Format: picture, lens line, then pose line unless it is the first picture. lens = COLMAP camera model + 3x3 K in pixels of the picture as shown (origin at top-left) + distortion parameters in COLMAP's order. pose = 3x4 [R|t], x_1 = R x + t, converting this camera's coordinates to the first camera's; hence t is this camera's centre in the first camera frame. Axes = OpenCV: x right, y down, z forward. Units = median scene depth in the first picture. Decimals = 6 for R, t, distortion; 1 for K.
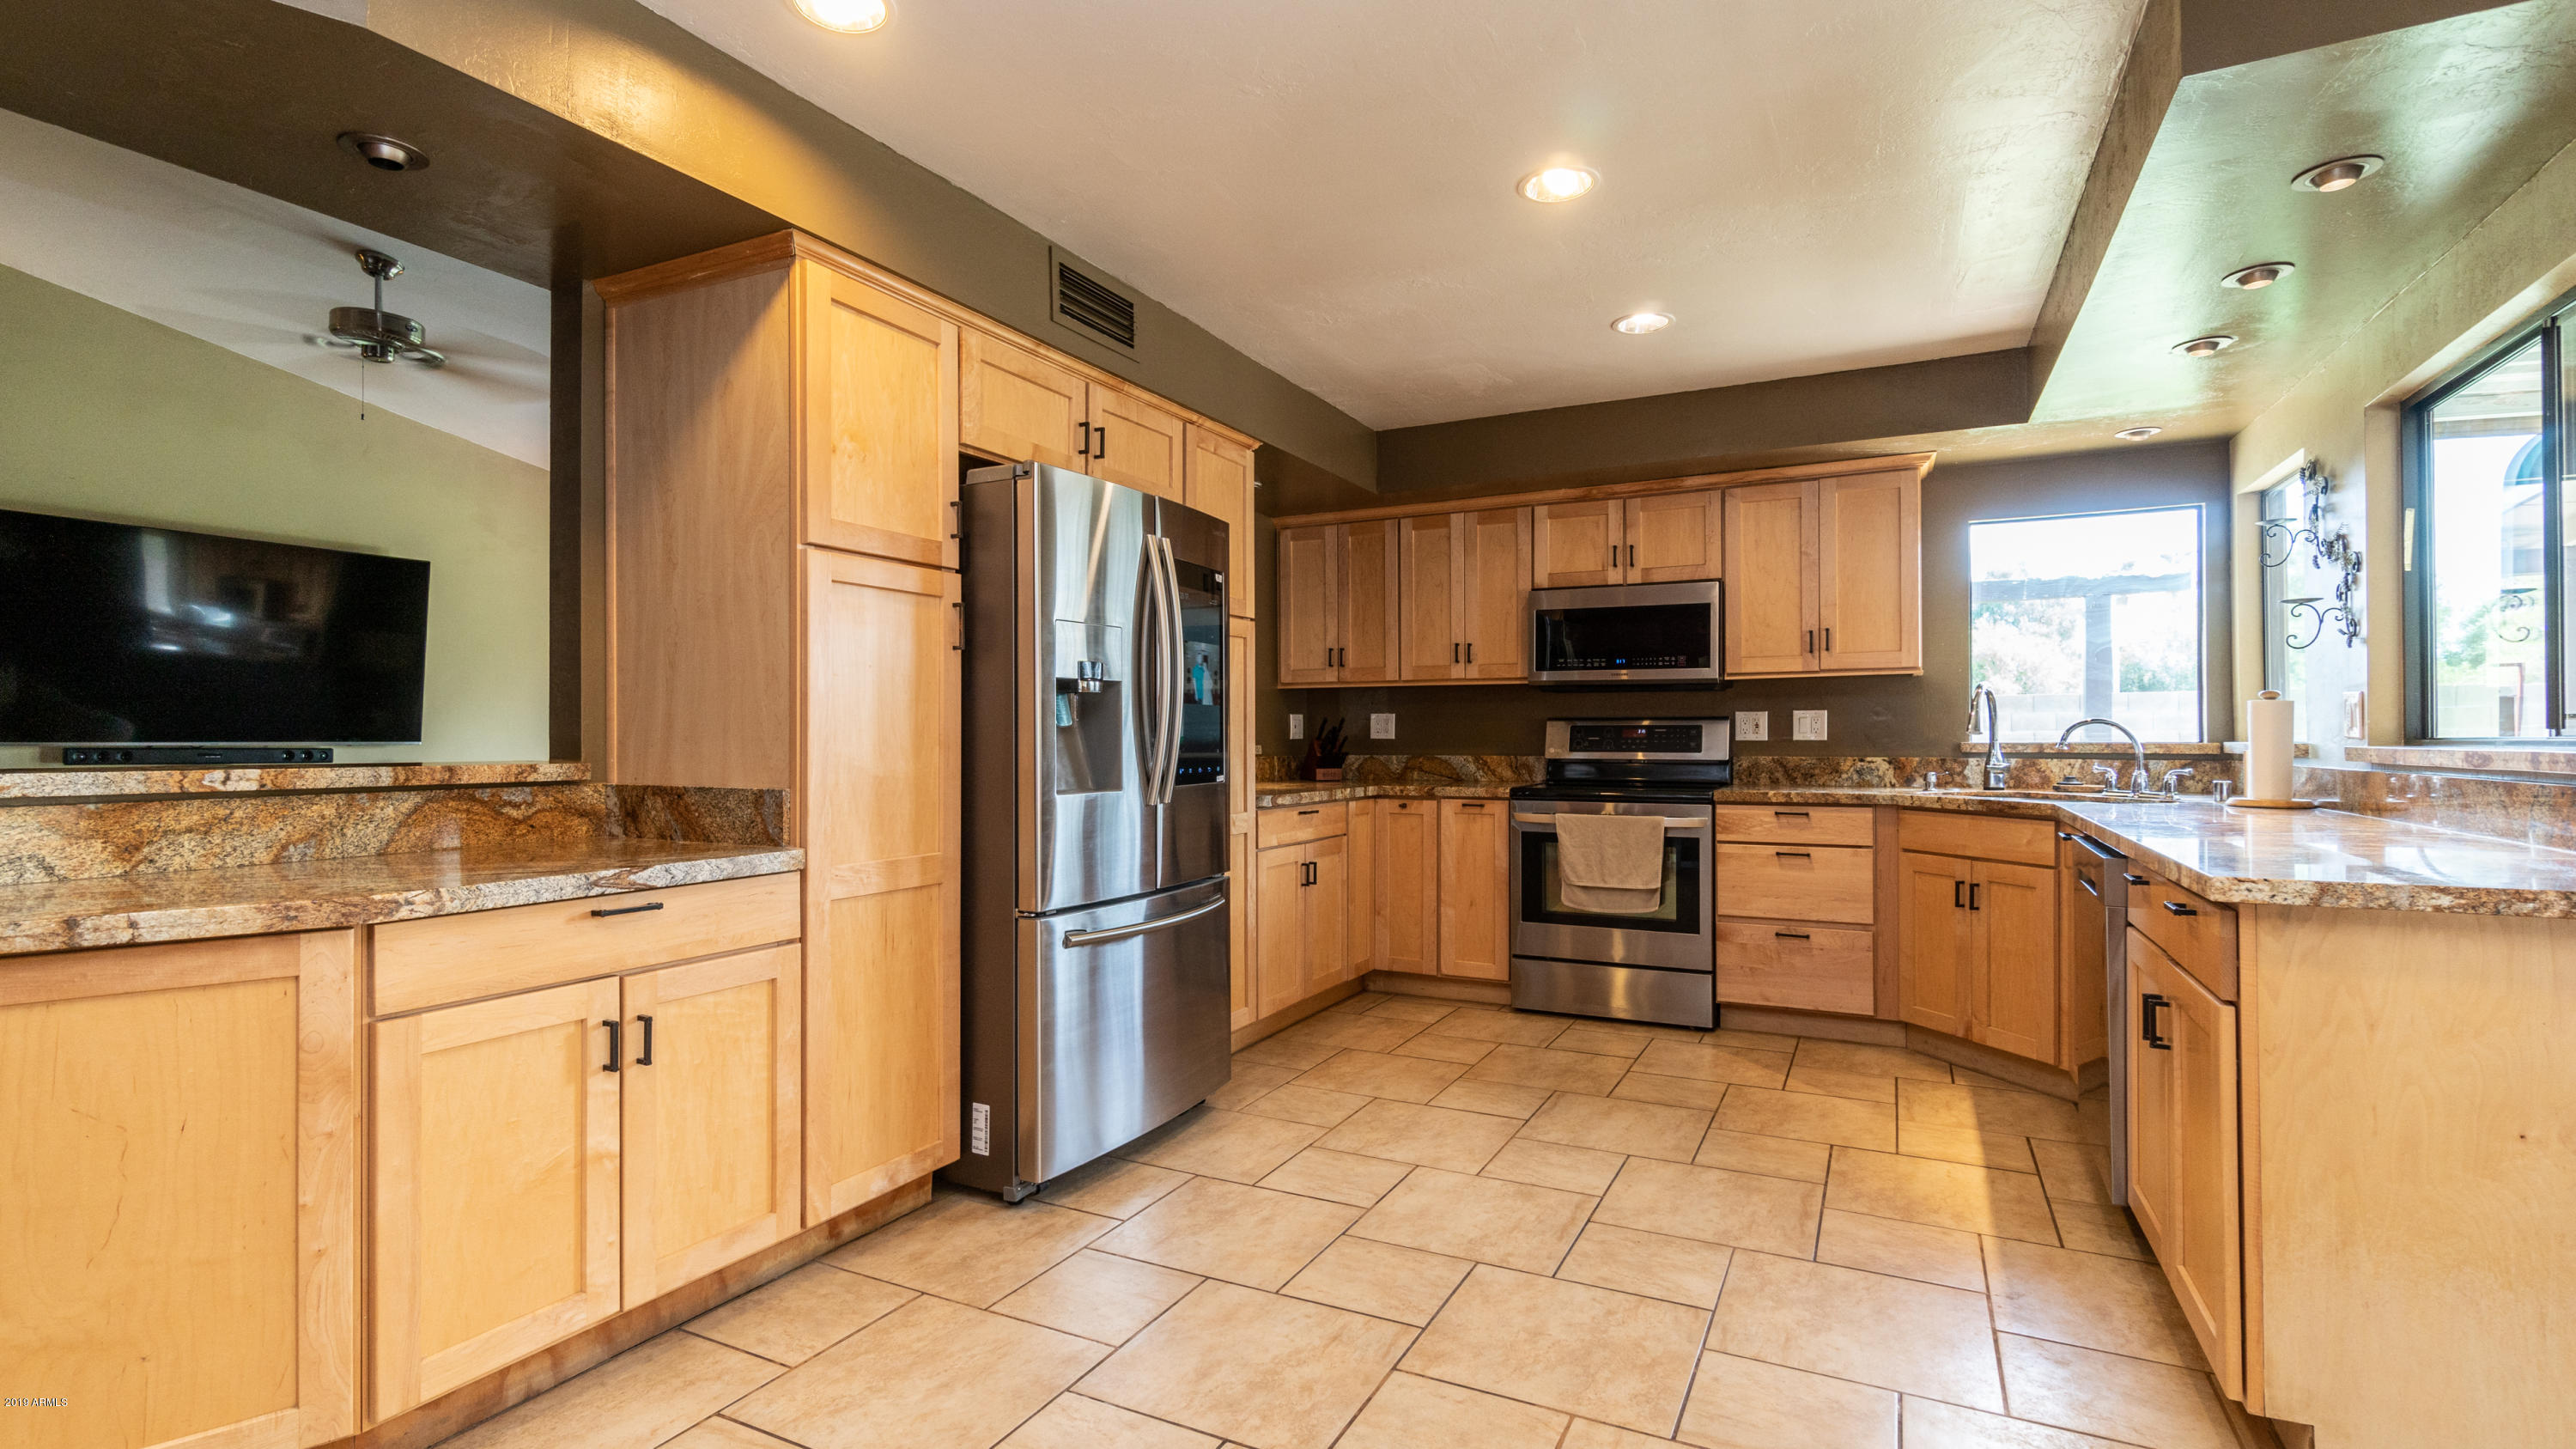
lens RADIAL K [[1193.3, 0, 1272.1], [0, 1193.3, 728.7], [0, 0, 1]] dist [0.000773, -0.001705]
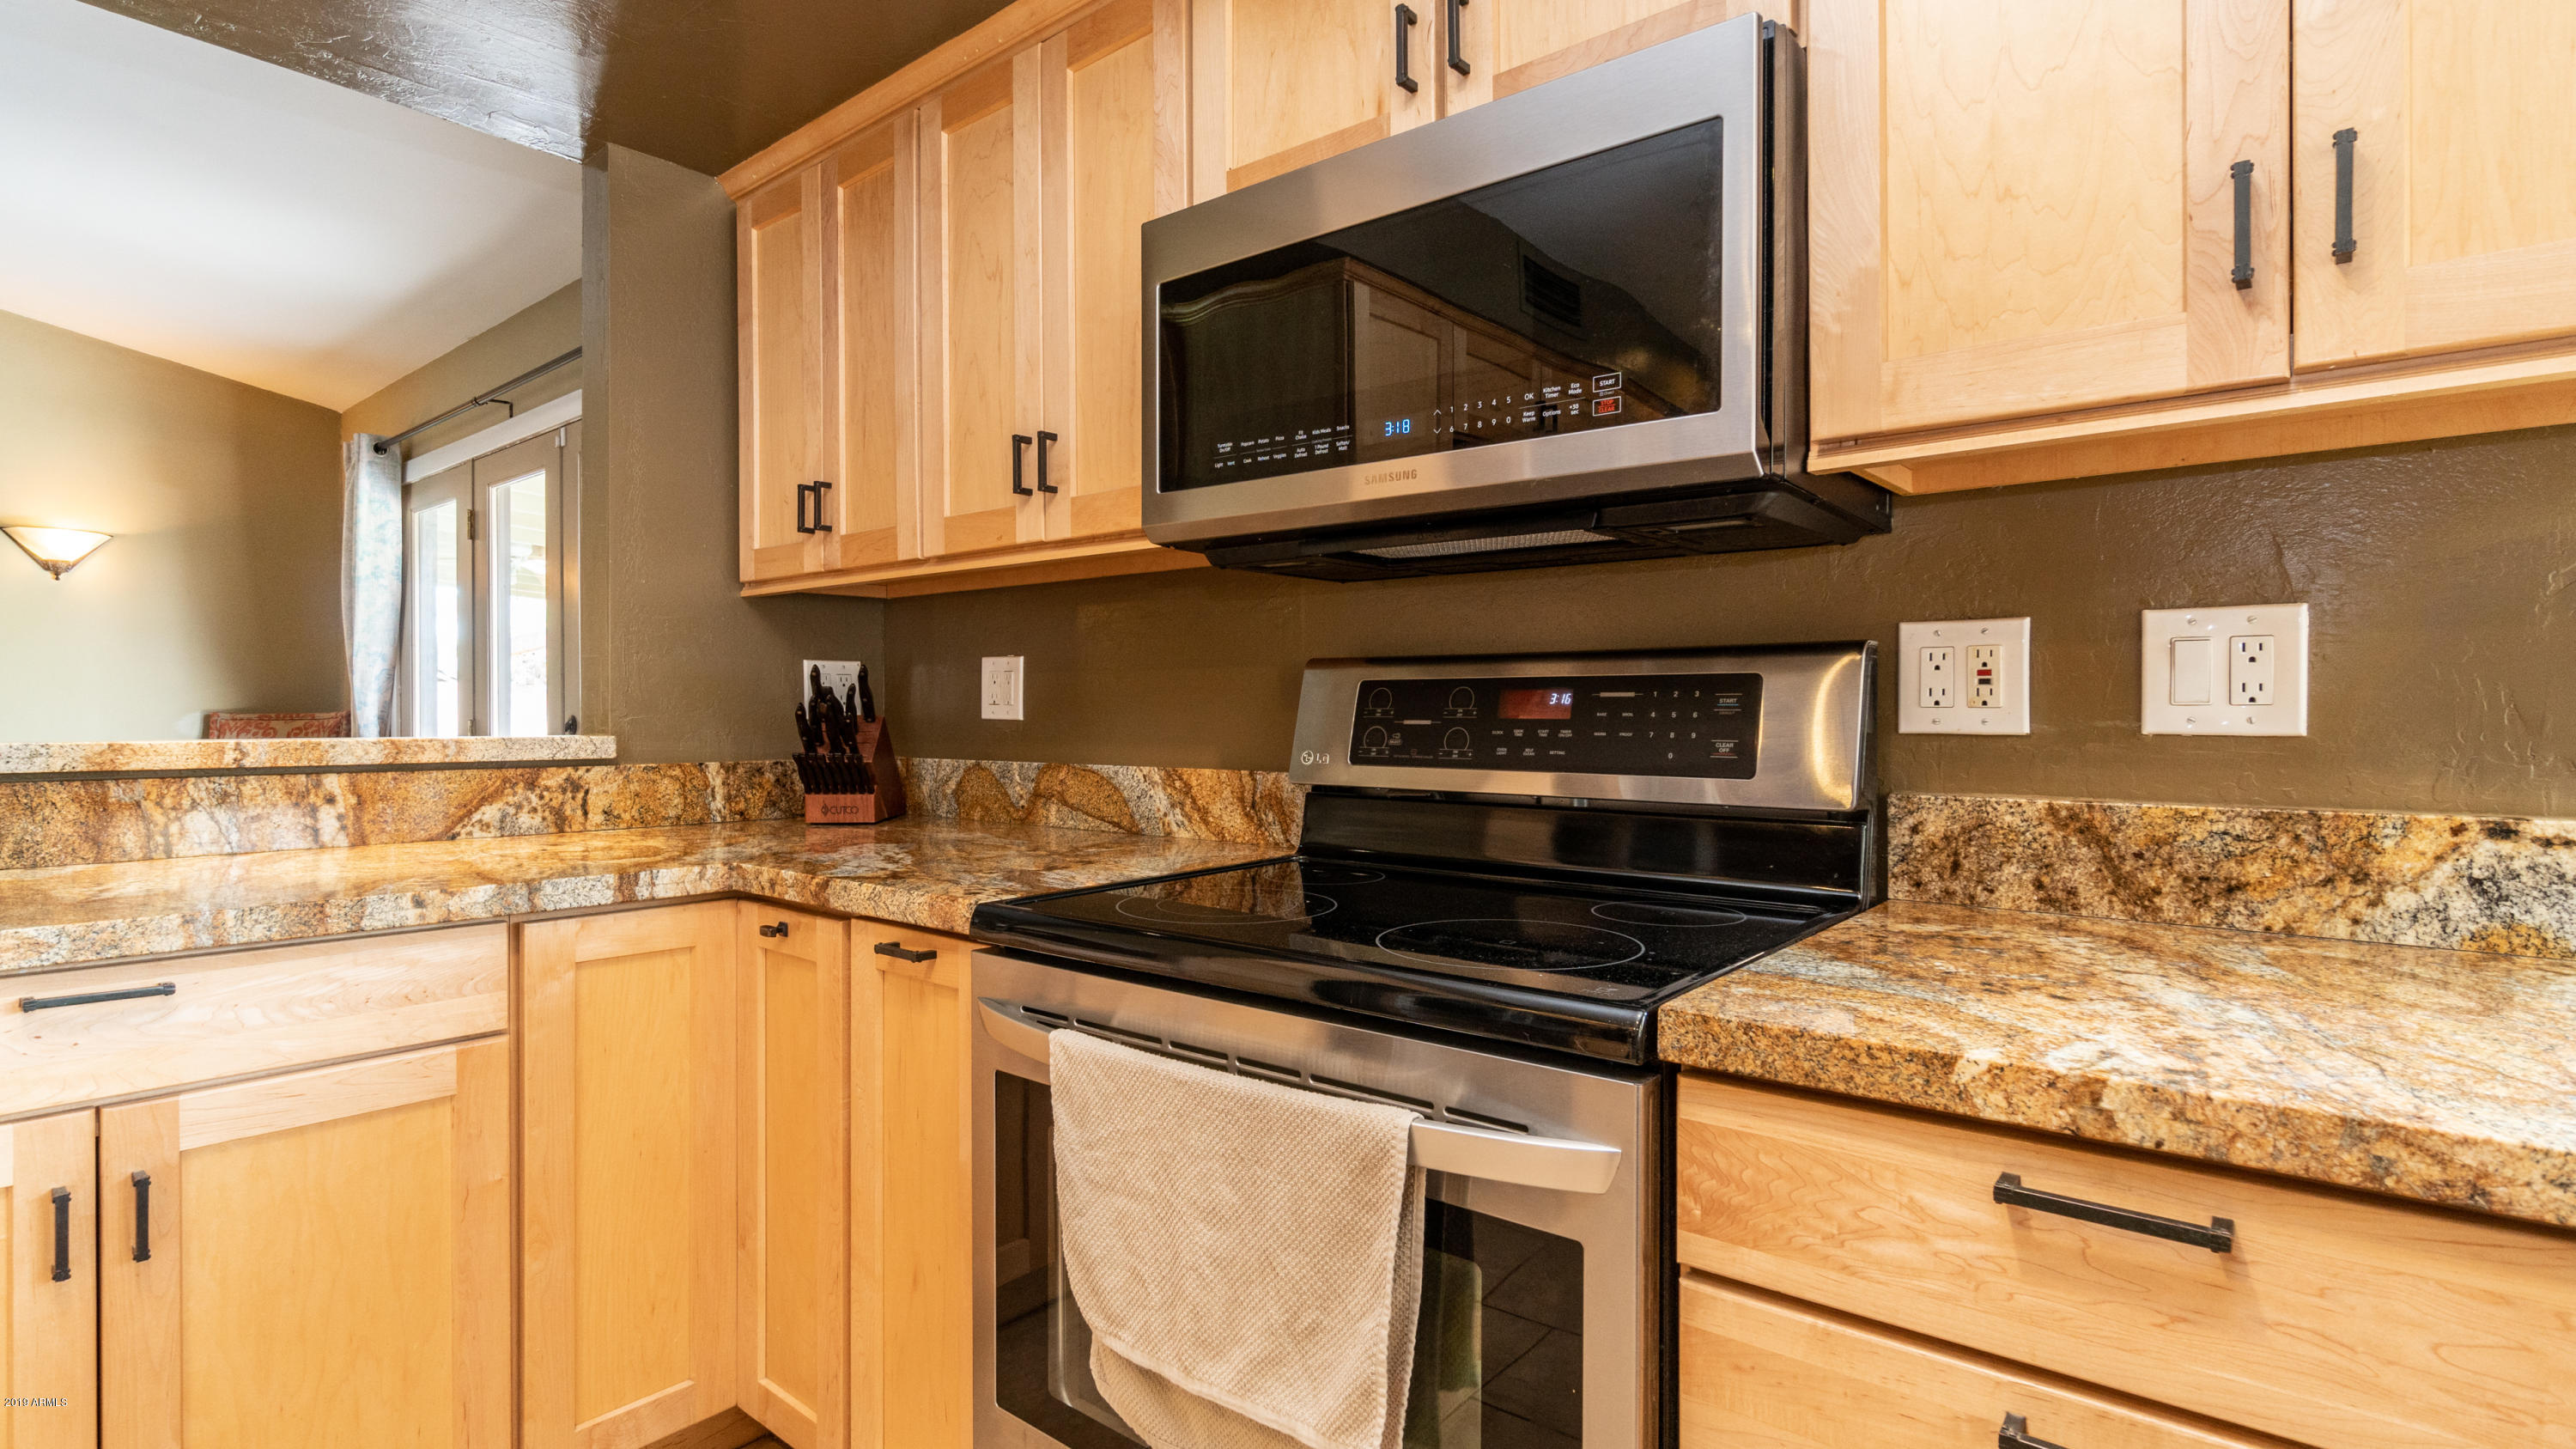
lens RADIAL K [[1223.5, 0, 1282.8], [0, 1223.5, 712.9], [0, 0, 1]] dist [-0.008442, 0.000176]
pose [[0.976156, 0.002208, -0.217060, 0.354083], [-0.000721, 0.999976, 0.006931, 0.004131], [0.217070, -0.006609, 0.976134, 0.798516]]
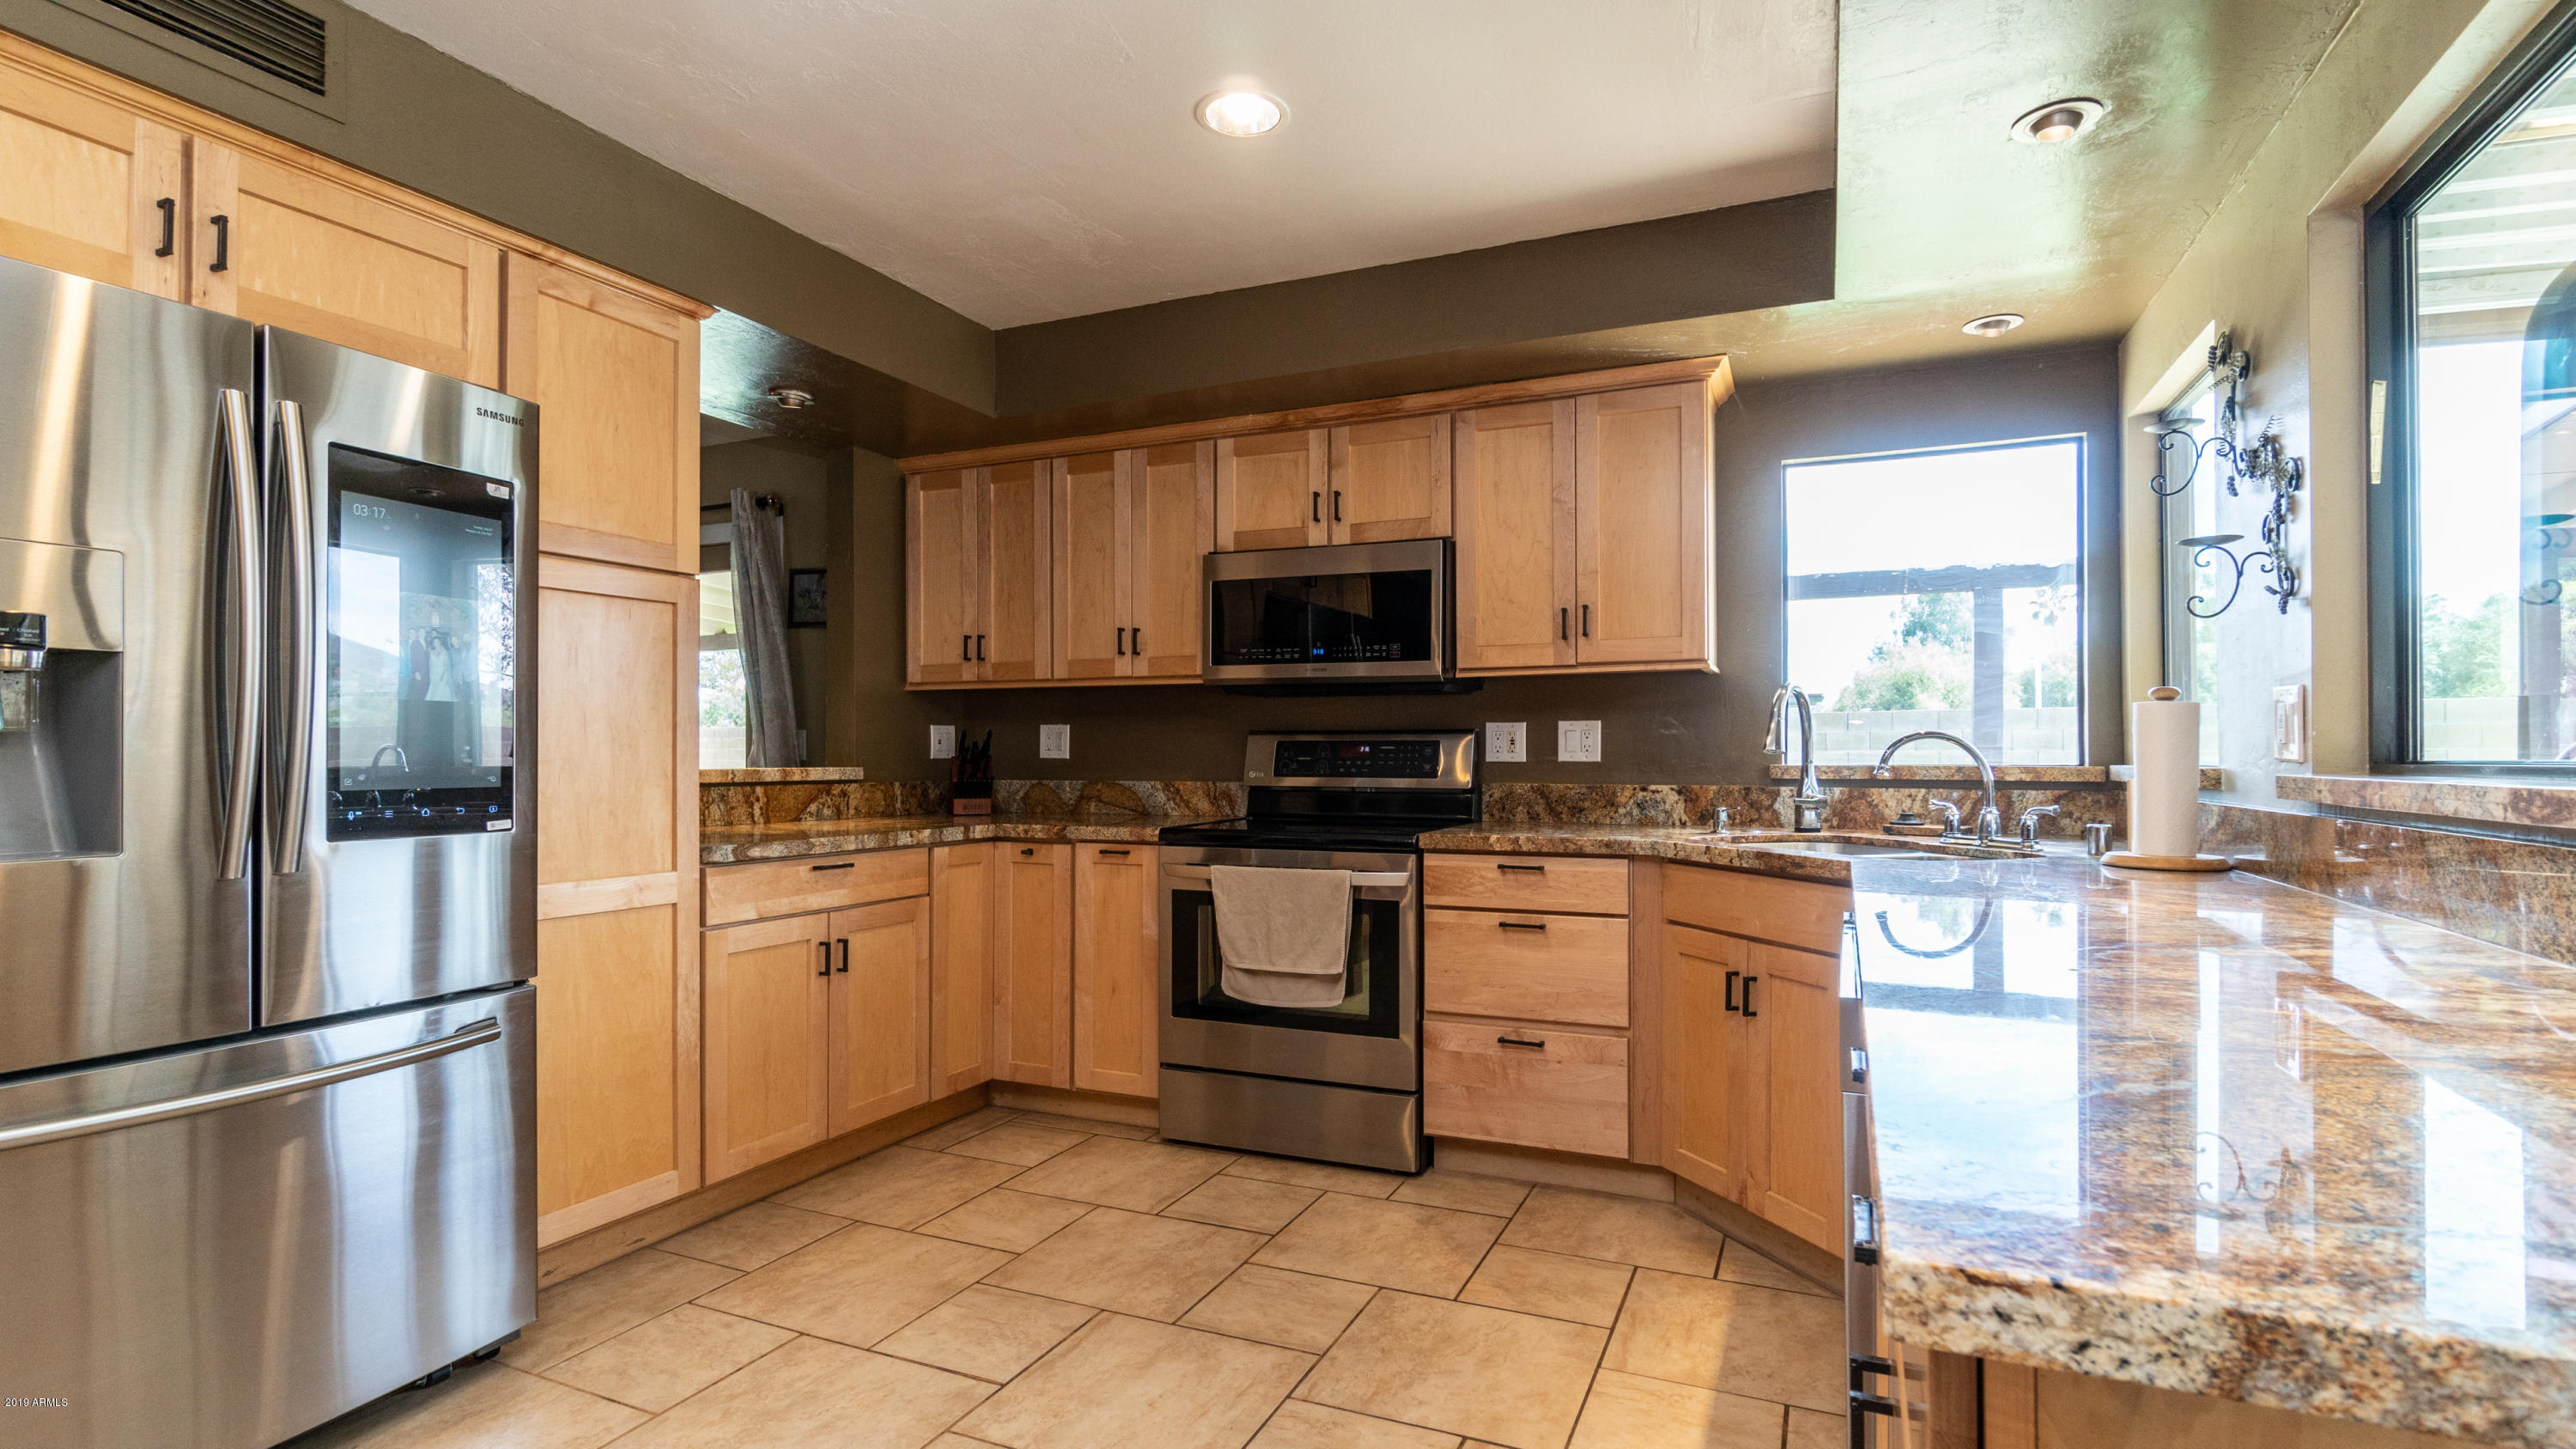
lens RADIAL K [[1223.5, 0, 1296.0], [0, 1223.5, 748.0], [0, 0, 1]] dist [-0.008442, 0.000176]
pose [[0.997972, 0.002093, 0.063618, 0.252078], [-0.002136, 0.999998, 0.000618, 0.001330], [-0.063616, -0.000753, 0.997974, 0.288141]]
